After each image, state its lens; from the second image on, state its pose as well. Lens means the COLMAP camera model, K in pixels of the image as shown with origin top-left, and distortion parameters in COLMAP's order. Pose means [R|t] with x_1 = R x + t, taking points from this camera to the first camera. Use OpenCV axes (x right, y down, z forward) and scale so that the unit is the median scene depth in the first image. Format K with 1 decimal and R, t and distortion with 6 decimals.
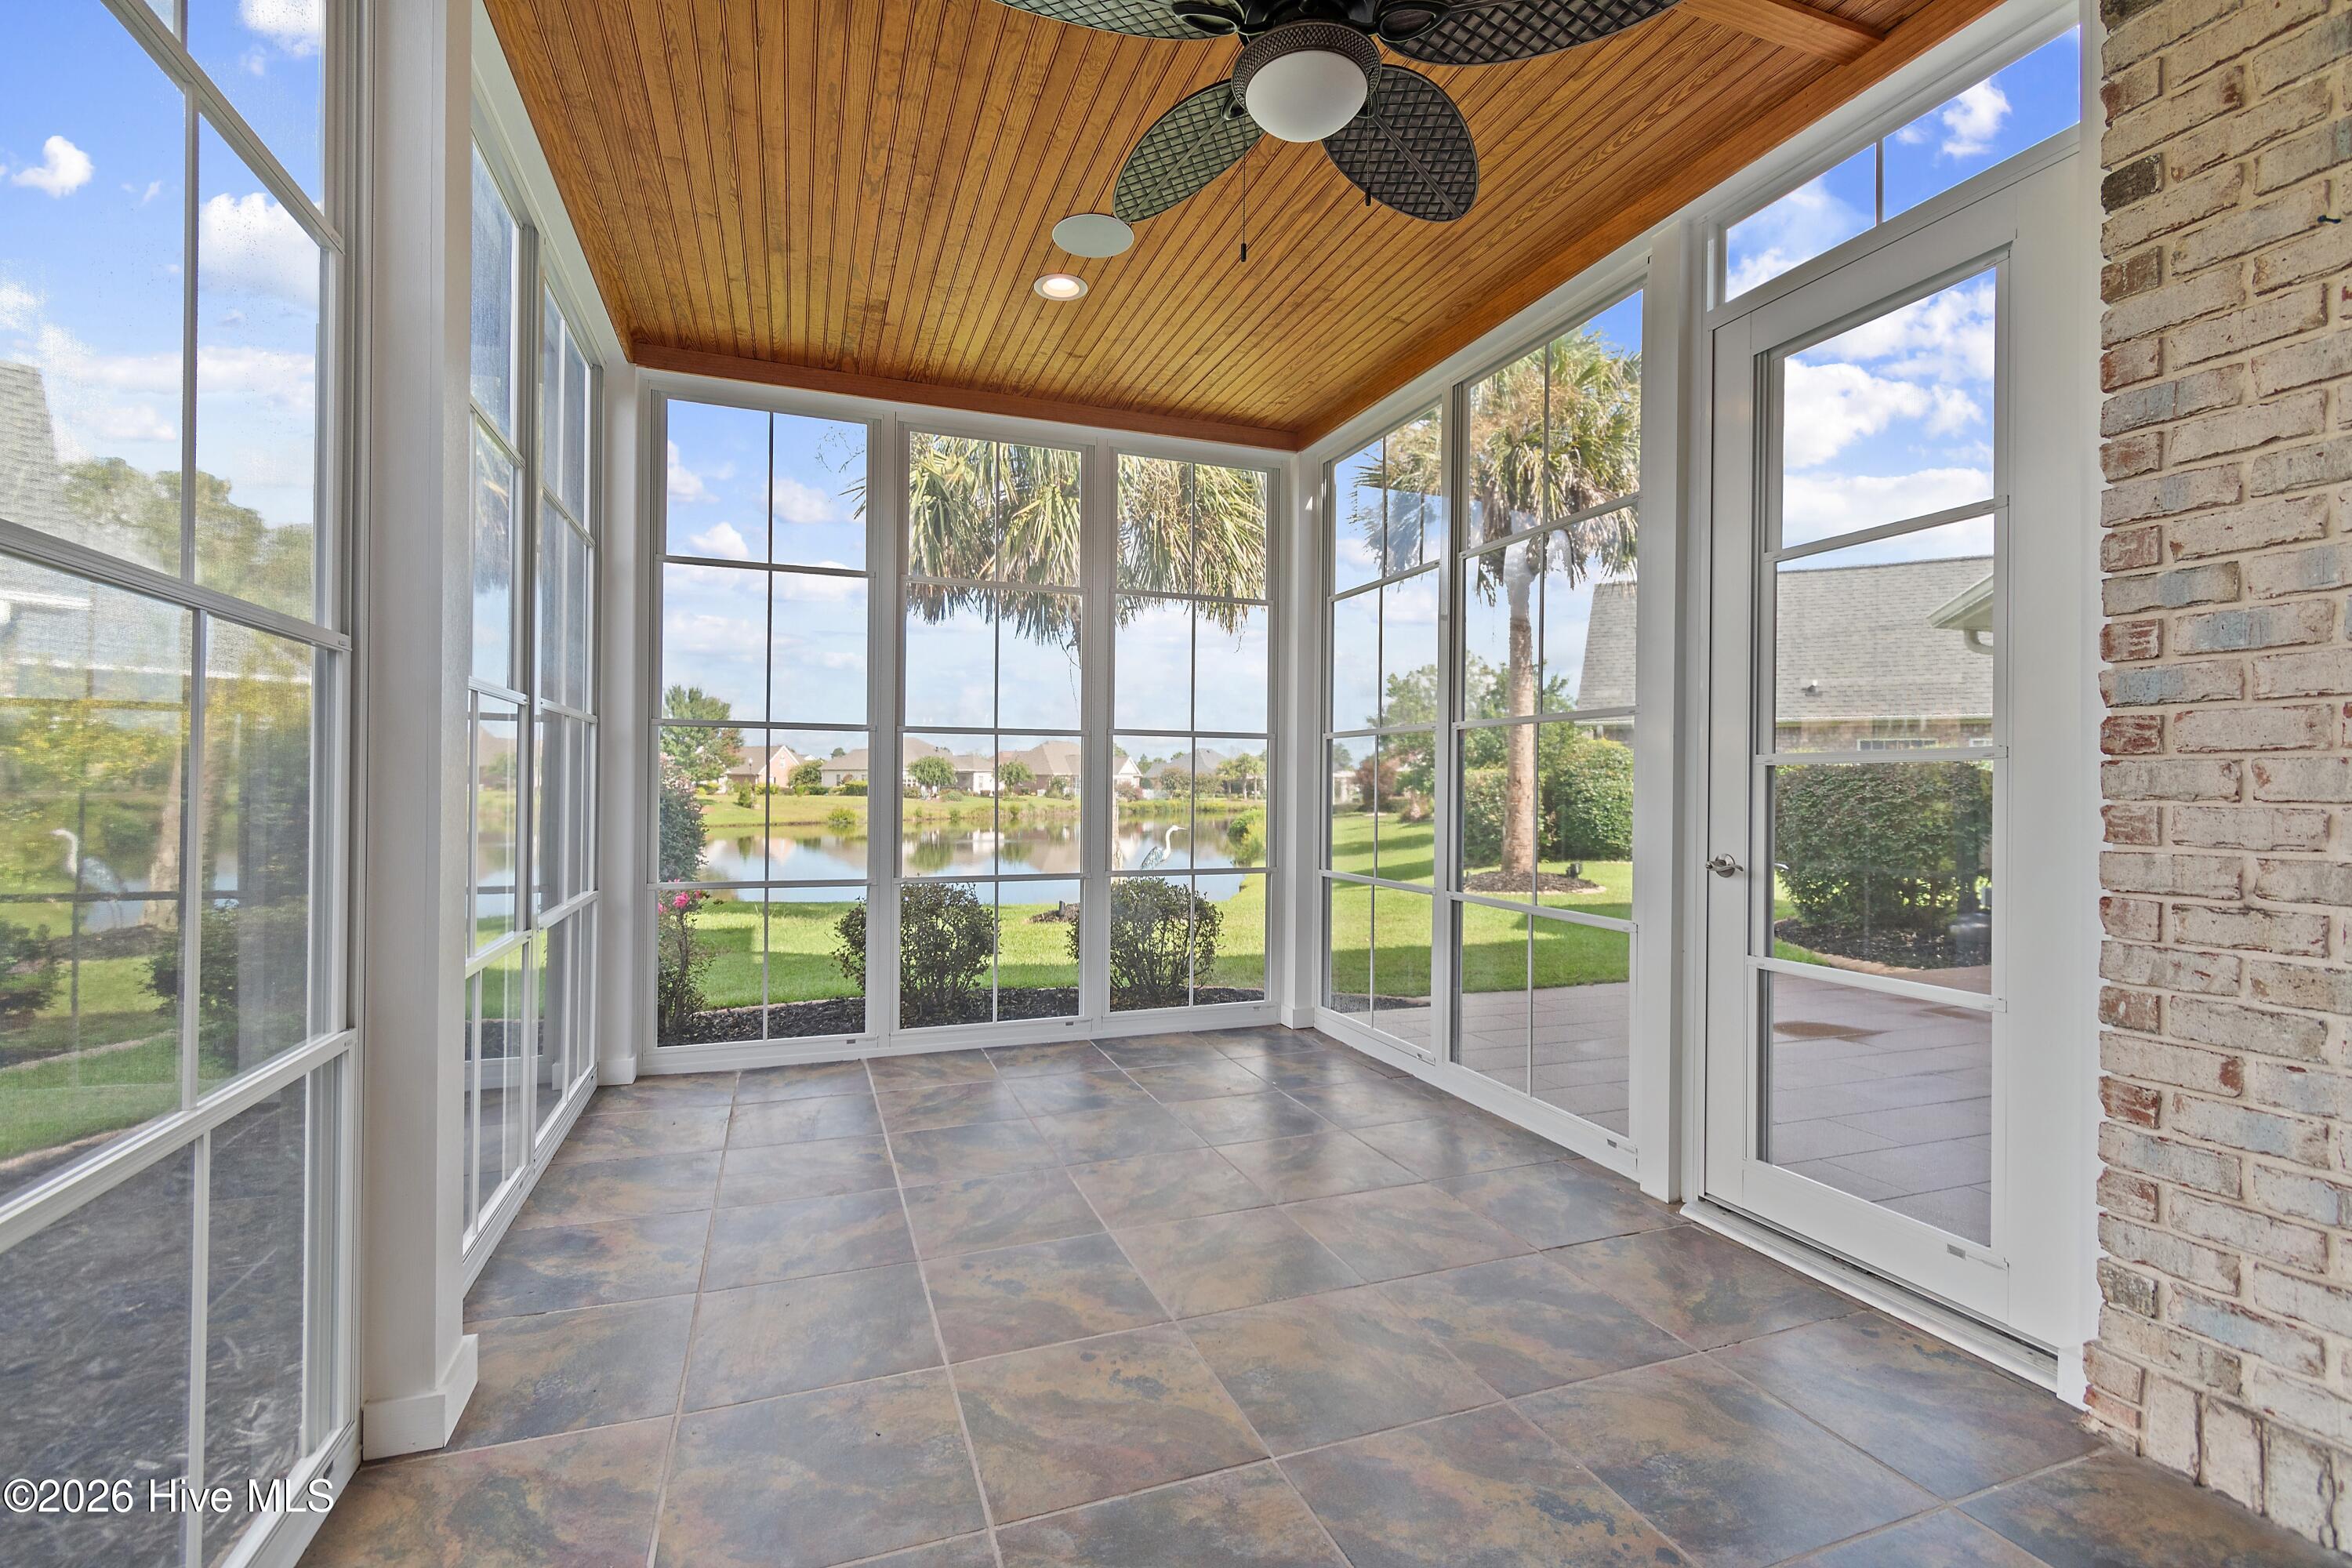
lens RADIAL K [[1043.1, 0, 1173.6], [0, 1043.1, 781.7], [0, 0, 1]] dist [0.005574, -0.002124]
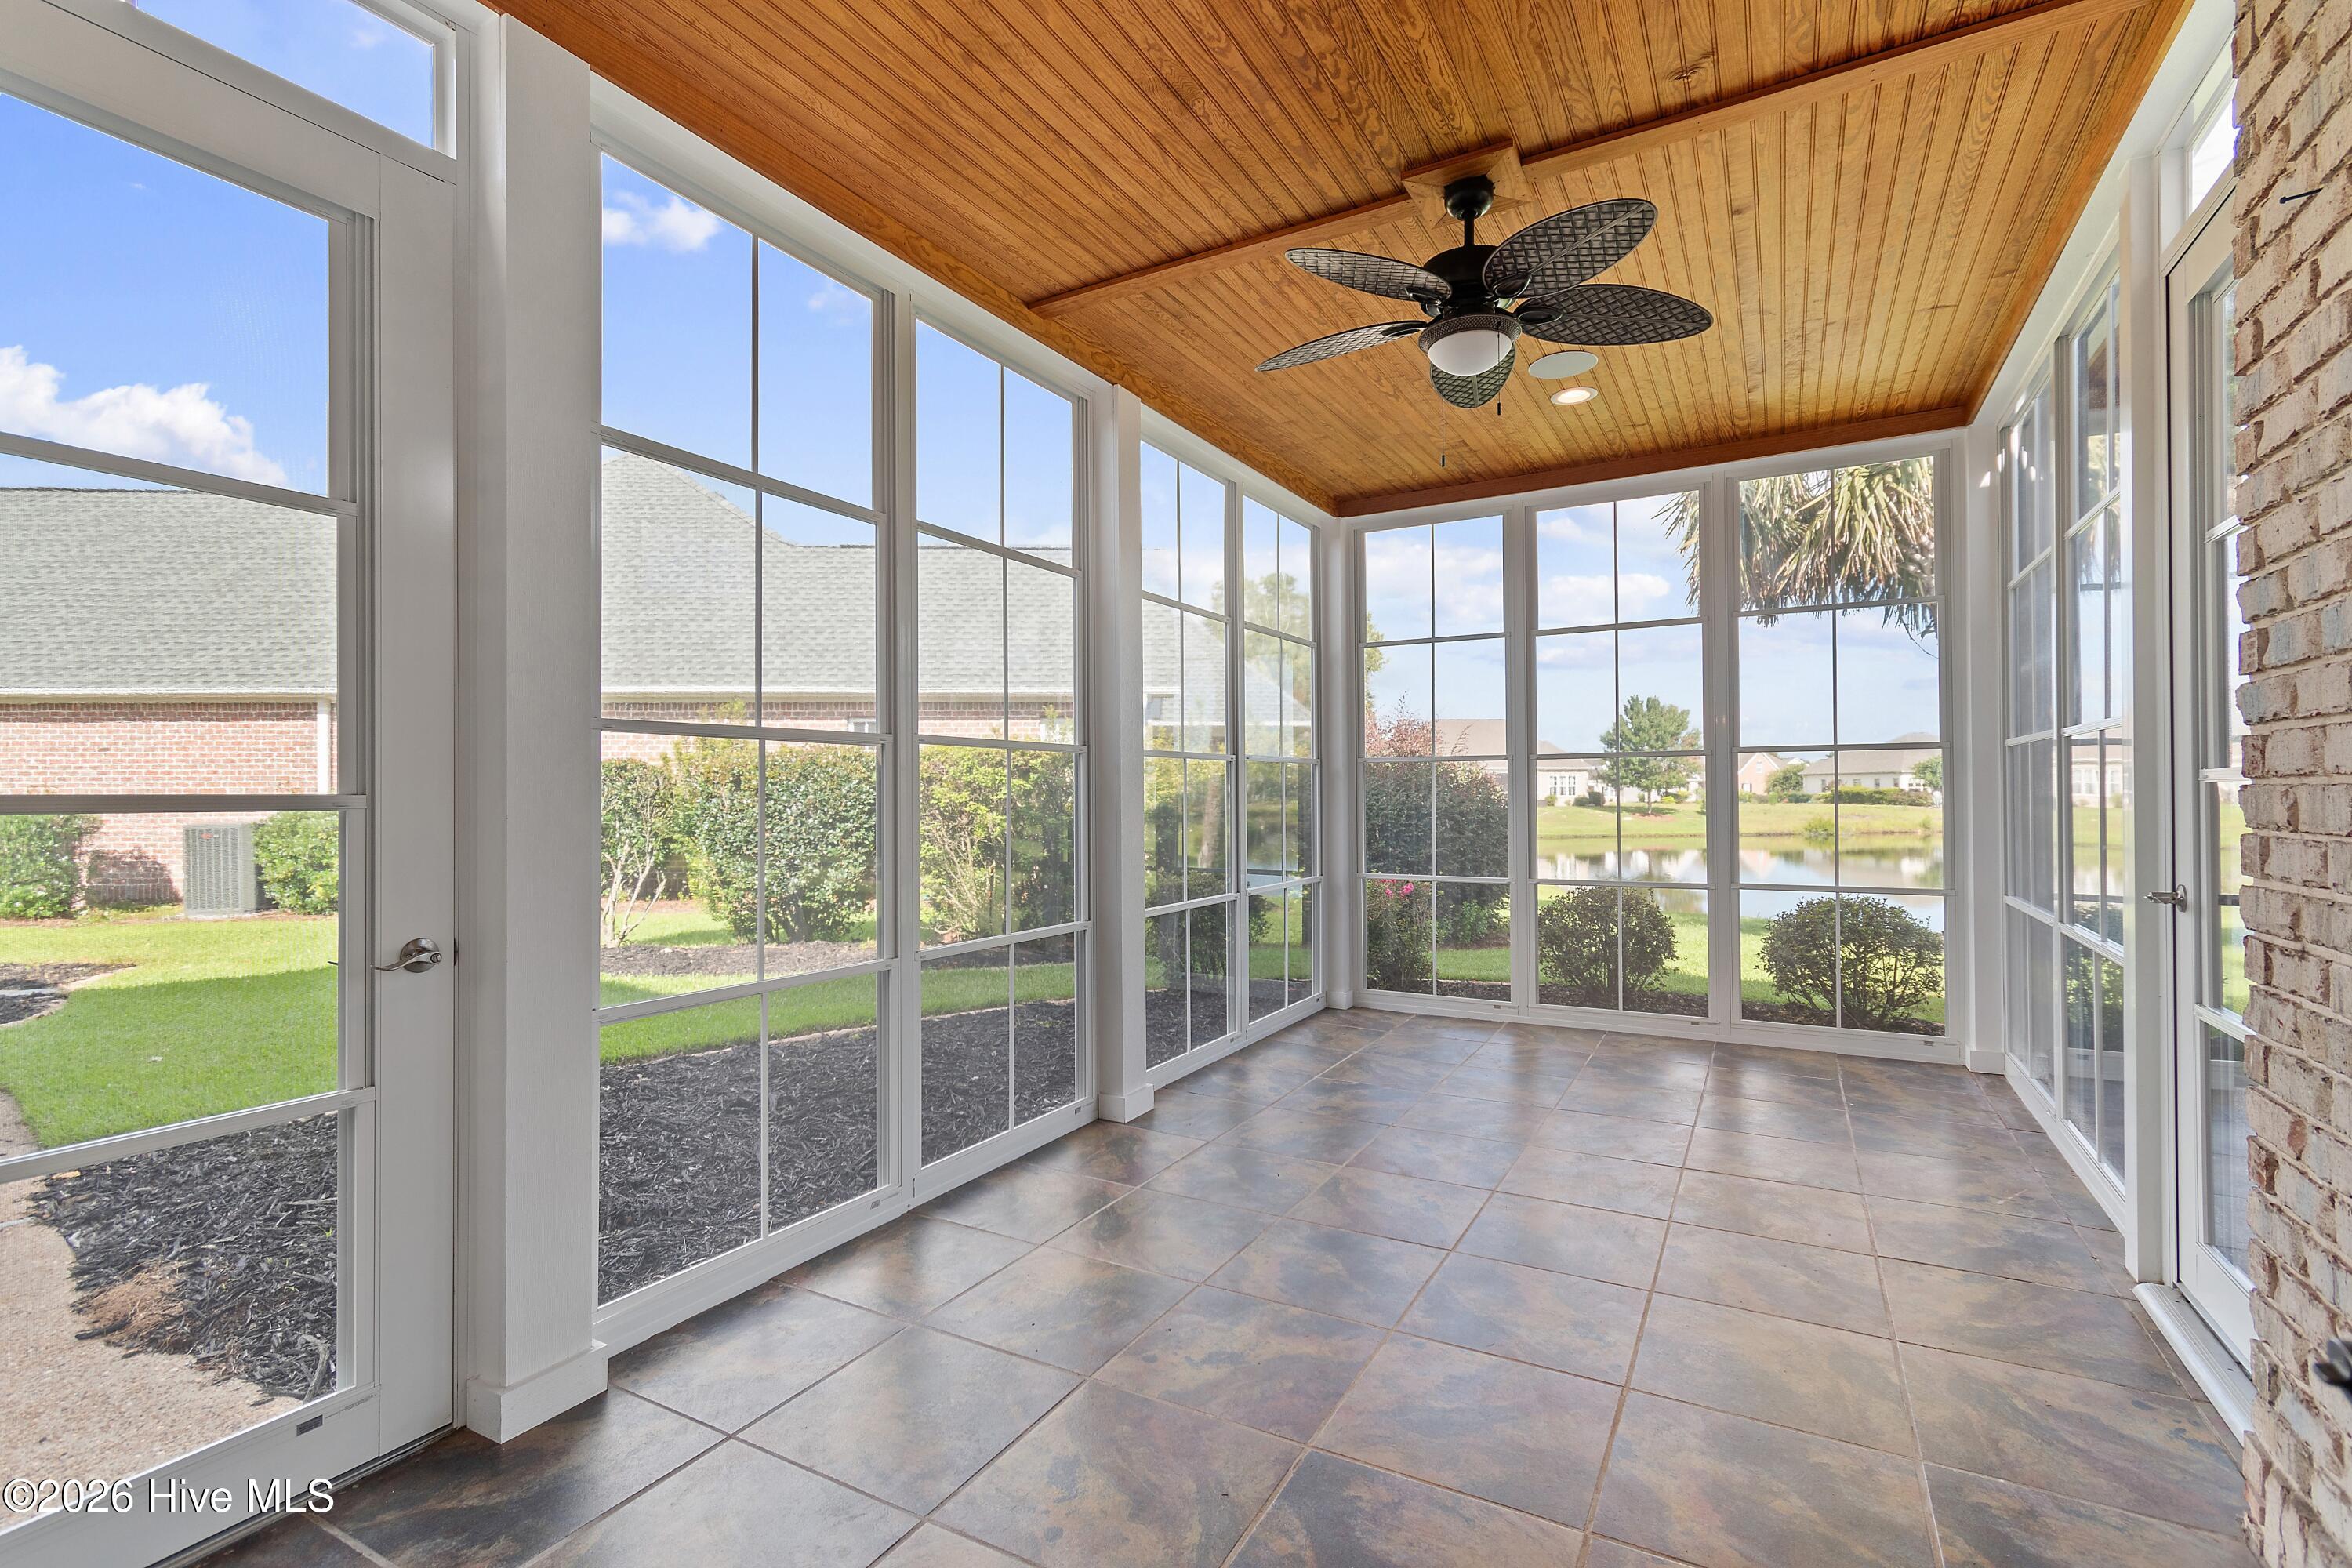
lens RADIAL K [[1043.1, 0, 1159.1], [0, 1043.1, 790.3], [0, 0, 1]] dist [0.005574, -0.002124]
pose [[0.638851, -0.014760, -0.769189, 0.146469], [0.014790, 0.999867, -0.006902, -0.003307], [0.769188, -0.006967, 0.638984, -0.043707]]
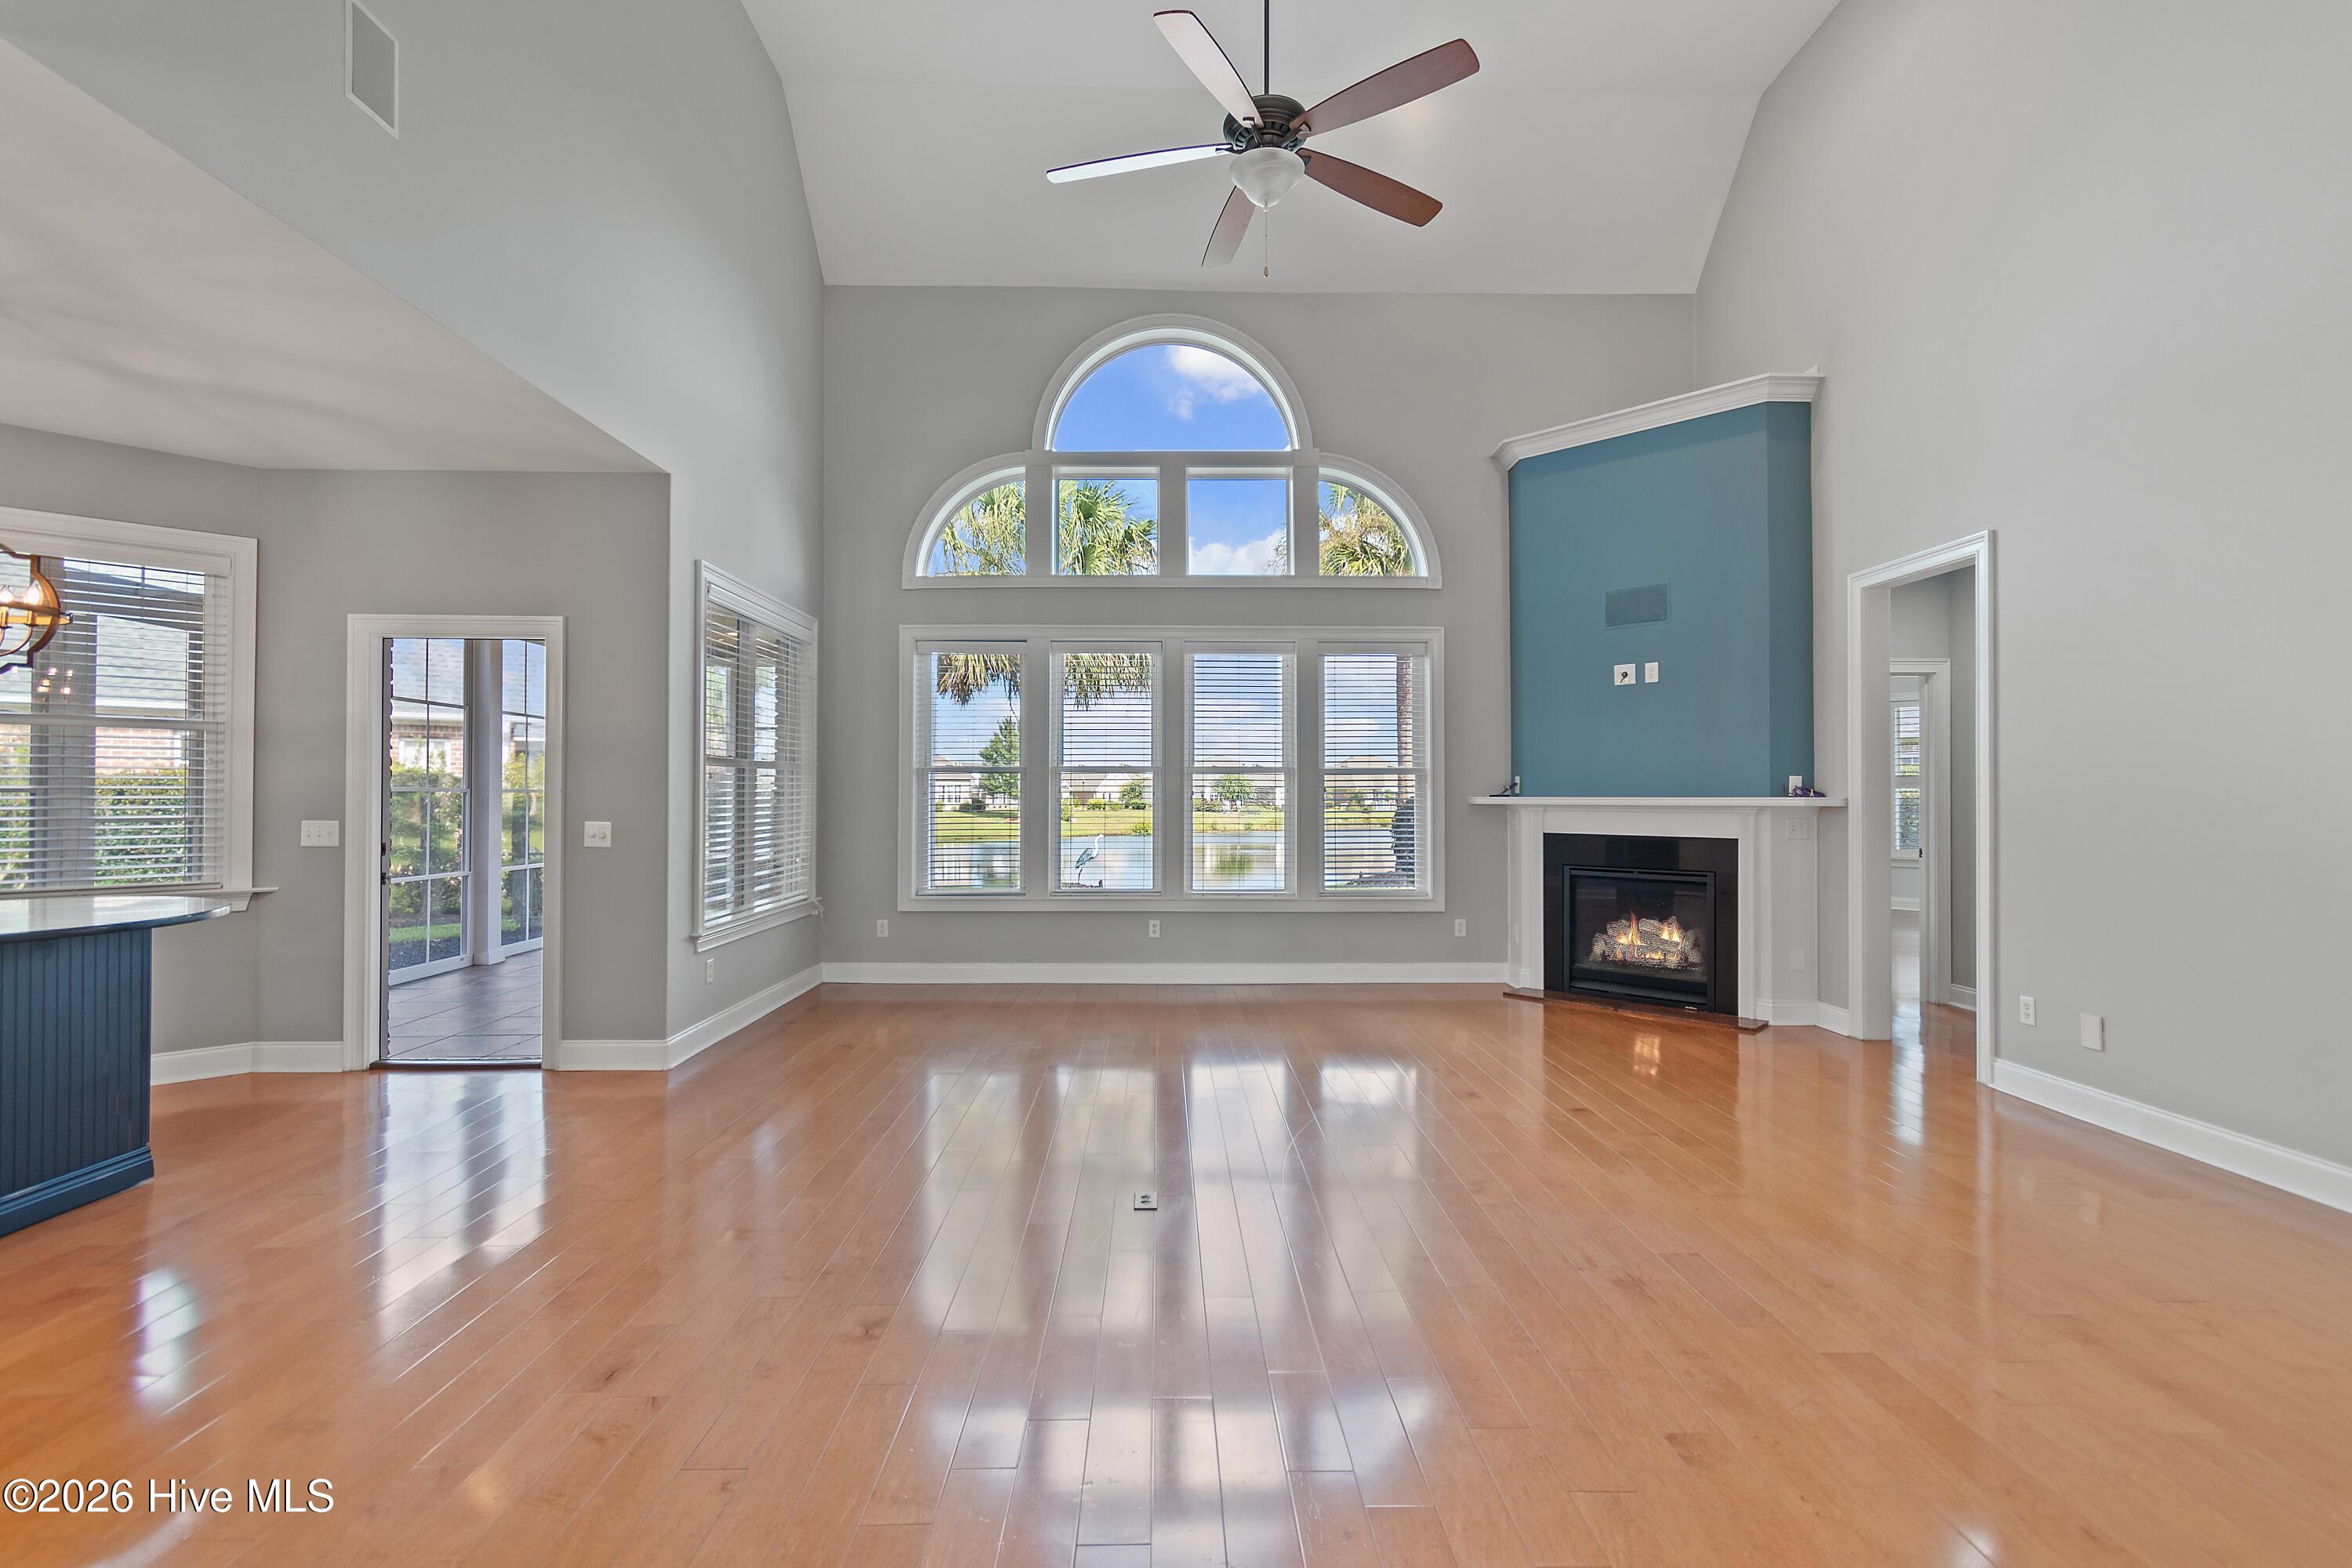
lens RADIAL K [[1043.1, 0, 1179.2], [0, 1043.1, 786.9], [0, 0, 1]] dist [0.005574, -0.002124]
pose [[0.939289, -0.009041, -0.343009, 2.501512], [0.006781, 0.999947, -0.007789, -0.062898], [0.343061, 0.004990, 0.939300, -1.741880]]
